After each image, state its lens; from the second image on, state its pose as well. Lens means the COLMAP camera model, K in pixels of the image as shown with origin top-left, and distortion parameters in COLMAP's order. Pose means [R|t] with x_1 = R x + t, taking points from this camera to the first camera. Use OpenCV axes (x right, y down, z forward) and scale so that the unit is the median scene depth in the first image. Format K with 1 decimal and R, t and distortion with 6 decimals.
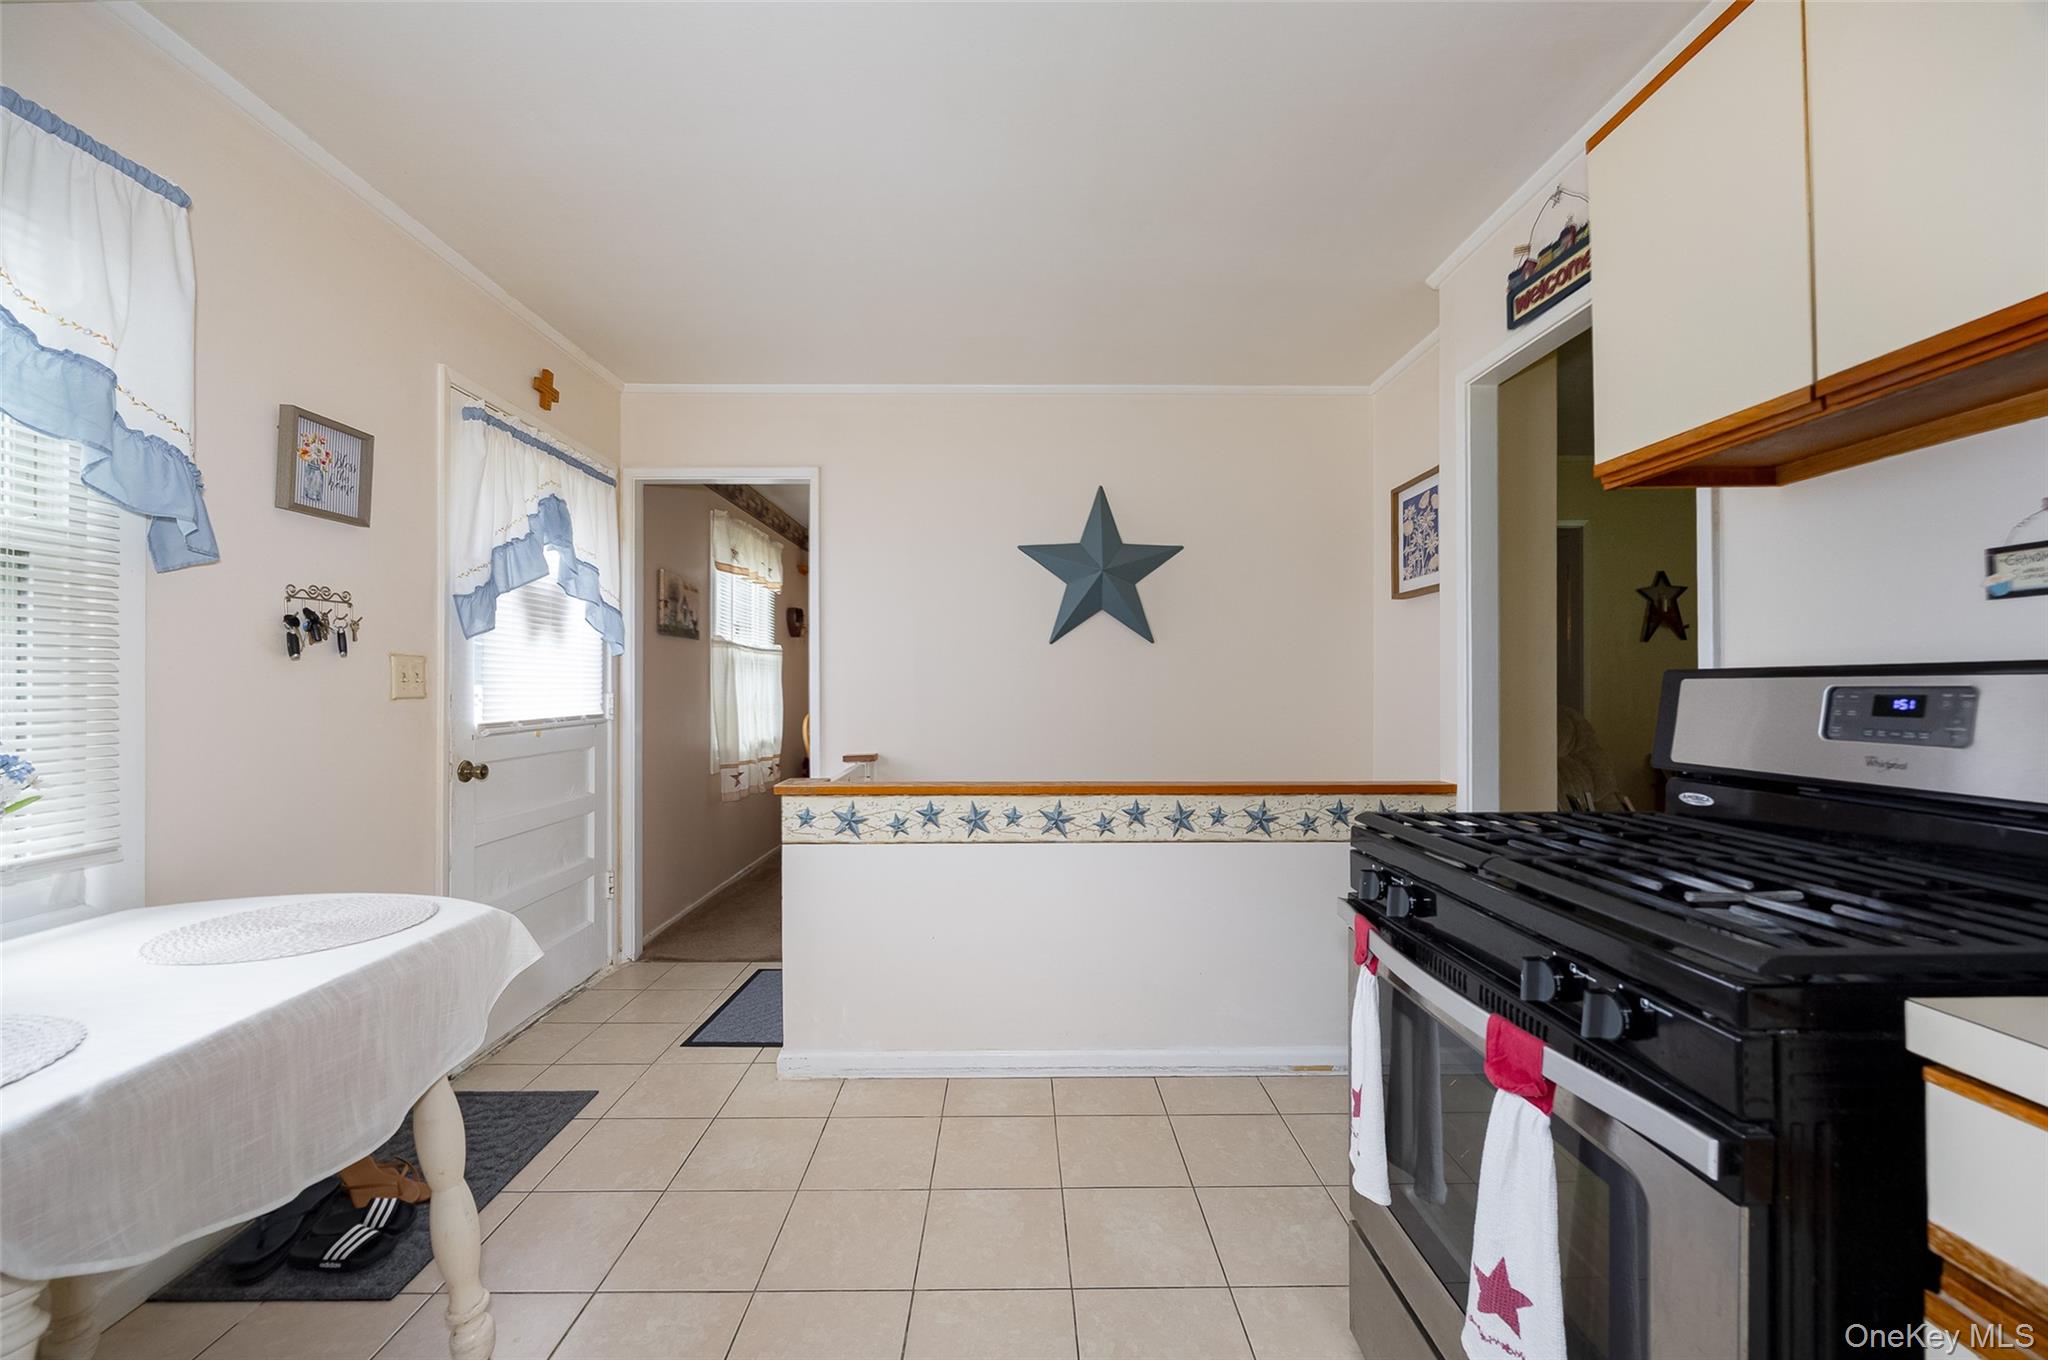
lens RADIAL K [[782.6, 0, 1024.0], [0, 782.6, 680.0], [0, 0, 1]] dist [0.000736, 0.000066]
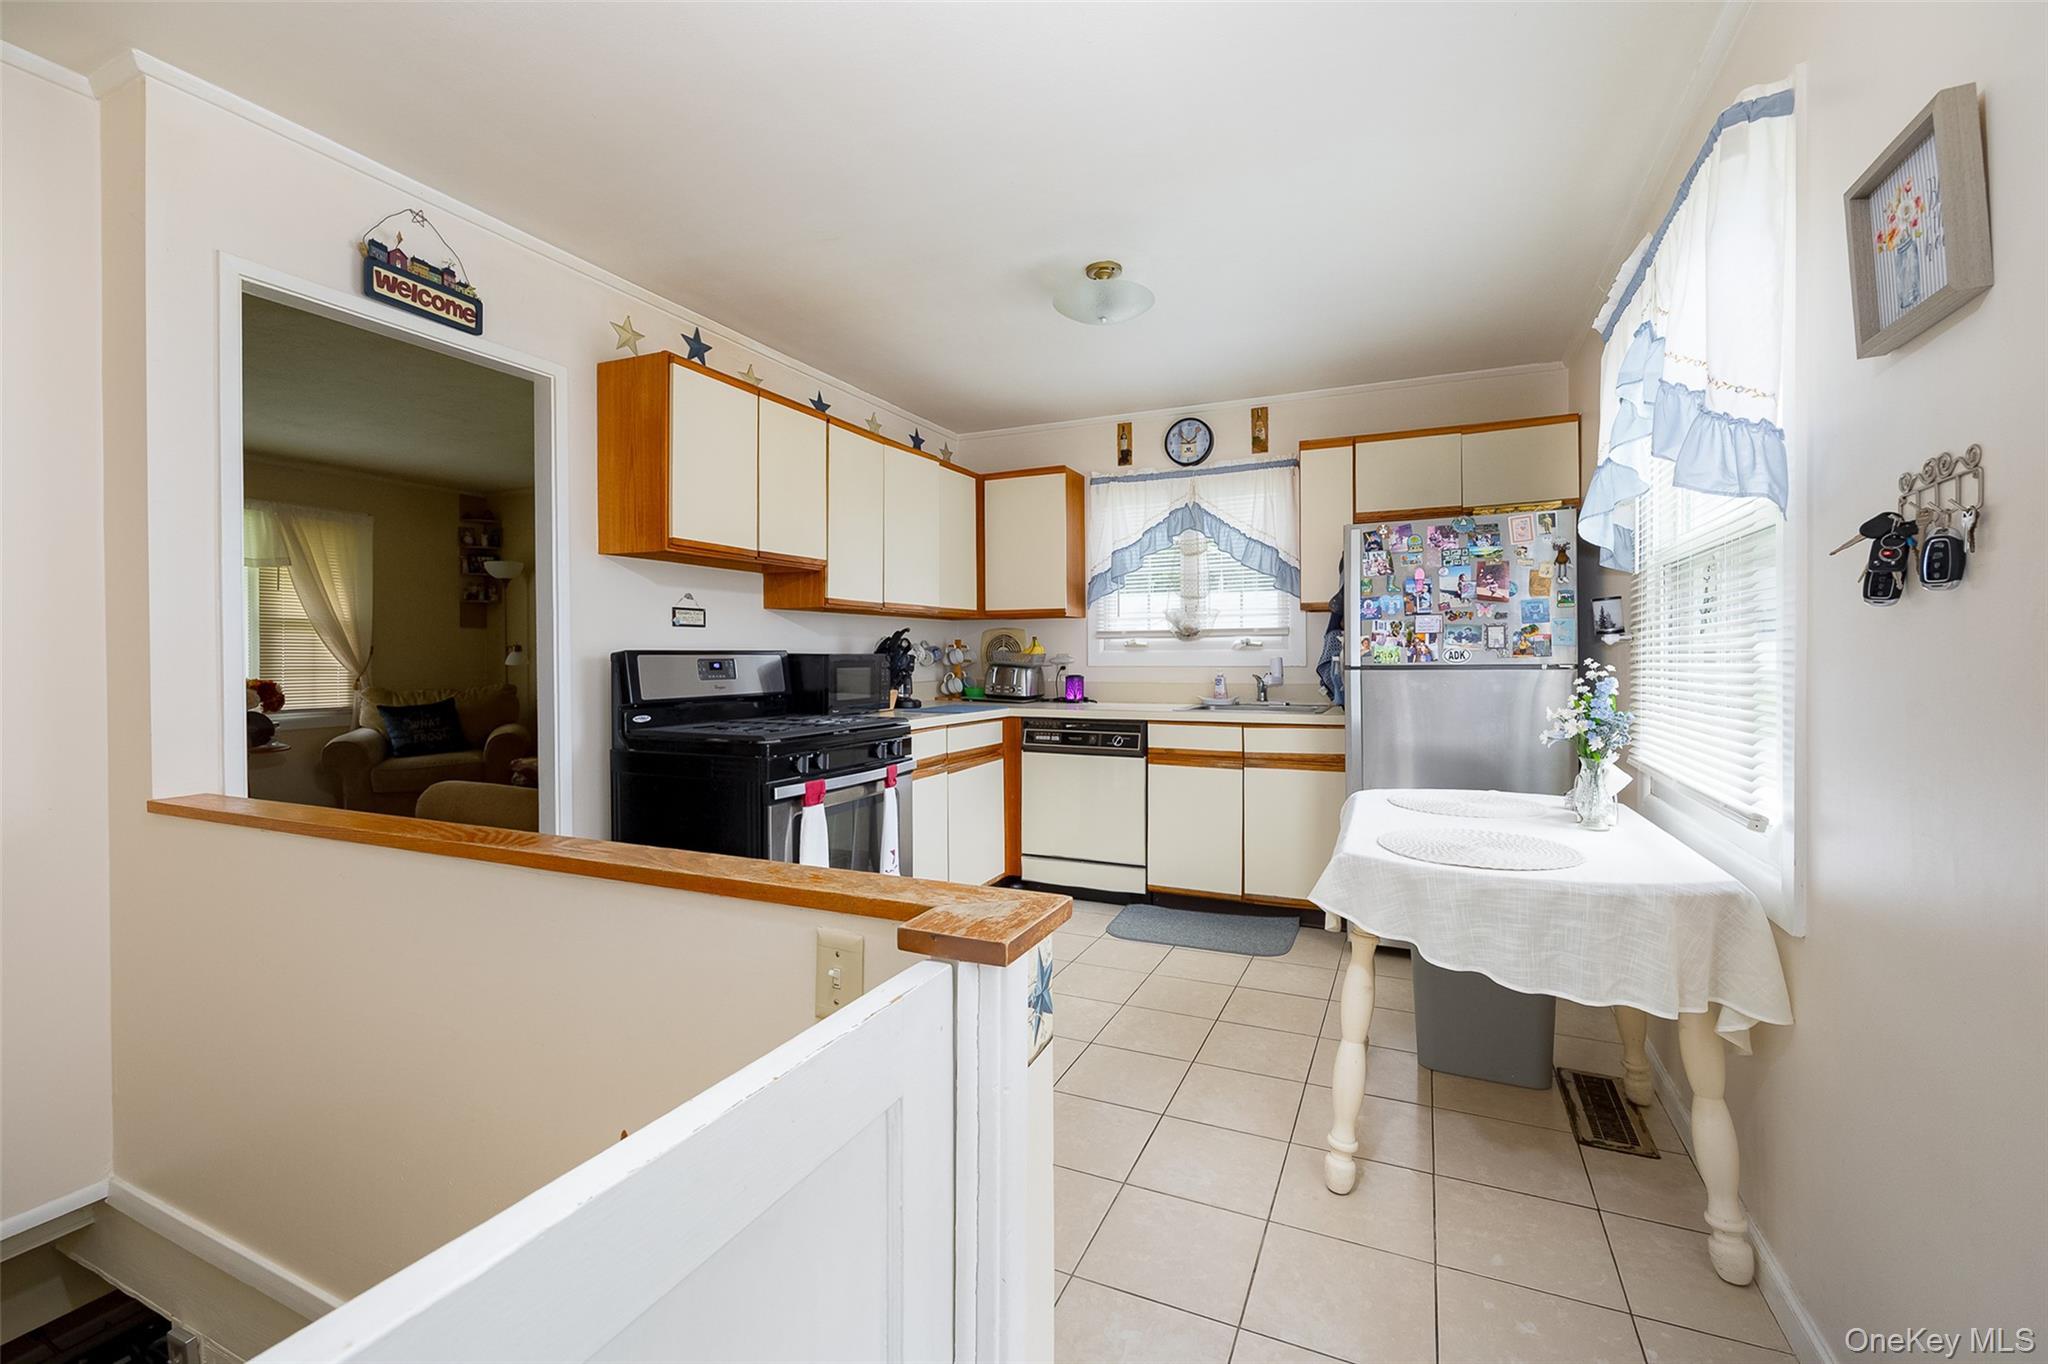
lens RADIAL K [[849.4, 0, 1024.5], [0, 849.4, 661.8], [0, 0, 1]] dist [-0.000477, -0.000085]
pose [[-0.902733, 0.003774, 0.430185, -1.051531], [0.006420, 0.999968, 0.004699, 0.011315], [-0.430154, 0.007004, -0.902729, 3.010888]]
